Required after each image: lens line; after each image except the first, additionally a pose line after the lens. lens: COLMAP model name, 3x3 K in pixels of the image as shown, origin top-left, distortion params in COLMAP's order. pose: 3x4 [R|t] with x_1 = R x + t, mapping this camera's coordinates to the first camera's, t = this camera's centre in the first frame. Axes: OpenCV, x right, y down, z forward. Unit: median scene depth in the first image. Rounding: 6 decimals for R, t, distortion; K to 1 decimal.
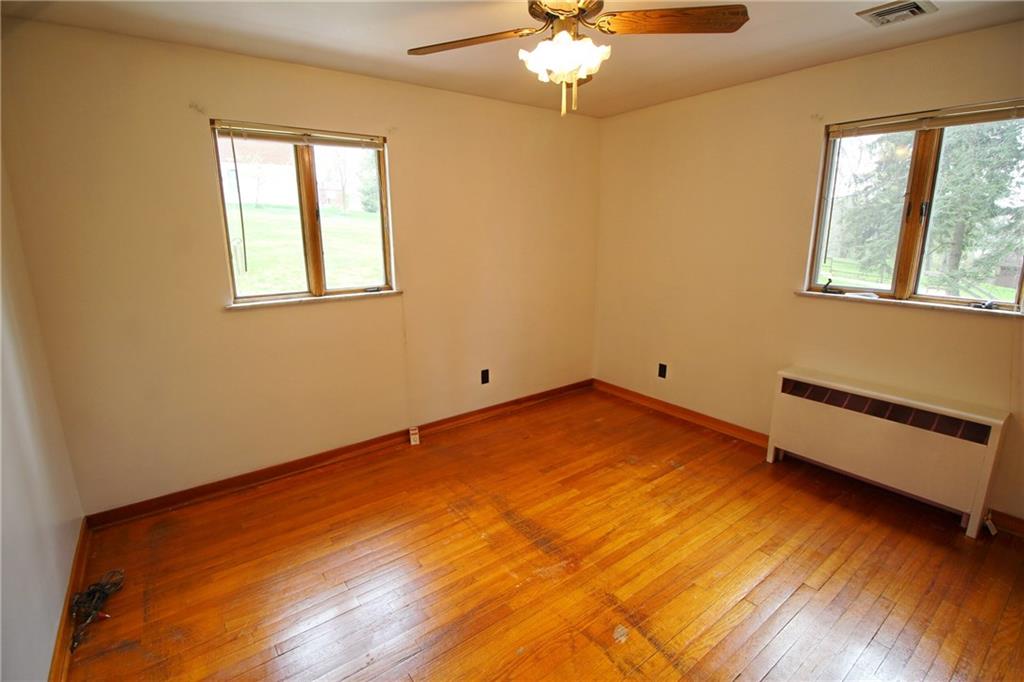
lens RADIAL K [[474.2, 0, 508.2], [0, 474.2, 337.5], [0, 0, 1]] dist [-0.008853, -0.006902]
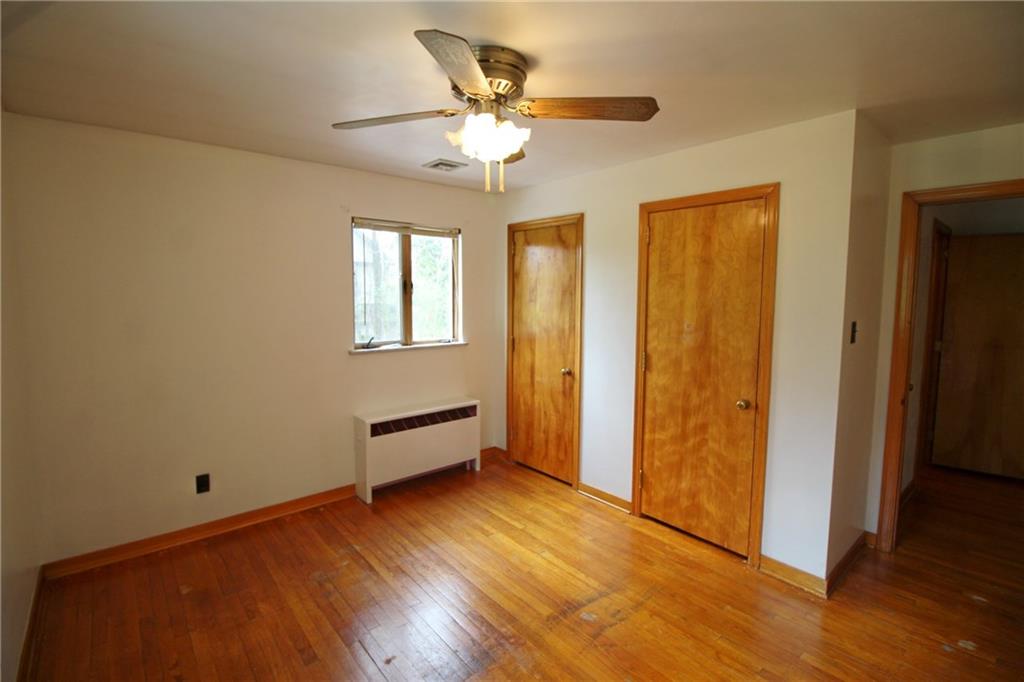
lens RADIAL K [[474.2, 0, 506.3], [0, 474.2, 335.5], [0, 0, 1]] dist [-0.008853, -0.006902]
pose [[-0.071194, -0.081958, 0.994090, -0.619038], [0.220314, 0.970712, 0.095809, -0.176412], [-0.972827, 0.225833, -0.051052, 0.736273]]
